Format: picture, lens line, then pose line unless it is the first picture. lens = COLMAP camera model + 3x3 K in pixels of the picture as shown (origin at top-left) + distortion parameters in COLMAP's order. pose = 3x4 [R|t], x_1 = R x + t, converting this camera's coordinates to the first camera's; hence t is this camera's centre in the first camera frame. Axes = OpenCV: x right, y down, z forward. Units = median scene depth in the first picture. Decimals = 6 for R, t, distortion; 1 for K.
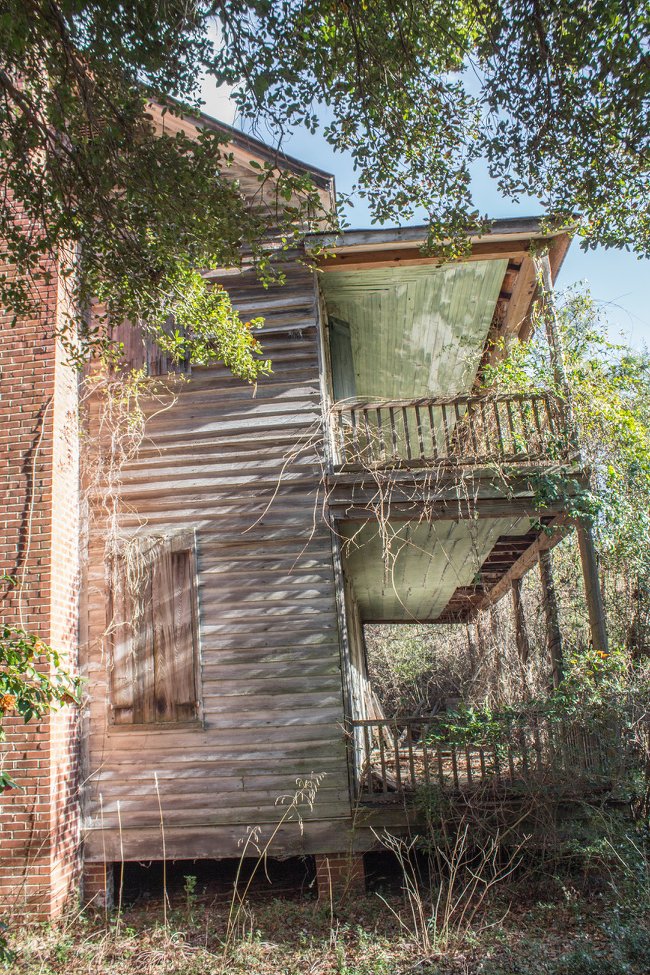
lens RADIAL K [[811.8, 0, 309.7], [0, 811.8, 490.0], [0, 0, 1]] dist [-0.148160, 0.128596]
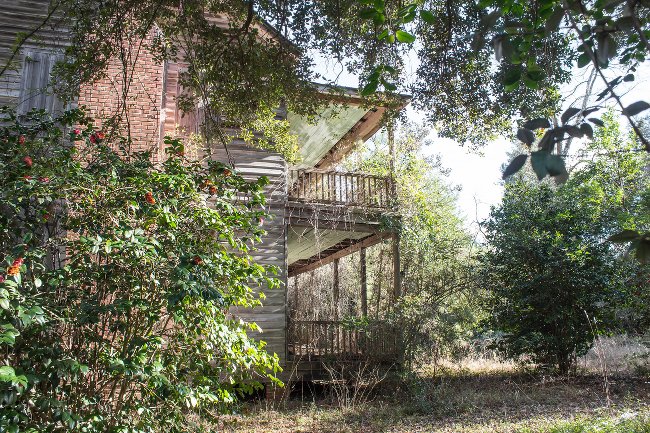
lens RADIAL K [[541.2, 0, 325.0], [0, 541.2, 216.5], [0, 0, 1]] dist [-0.148160, 0.128596]
pose [[0.930041, 0.121072, 0.346937, -0.376509], [-0.137961, 0.990139, 0.024303, -0.030777], [-0.340574, -0.070466, 0.937573, -0.336665]]
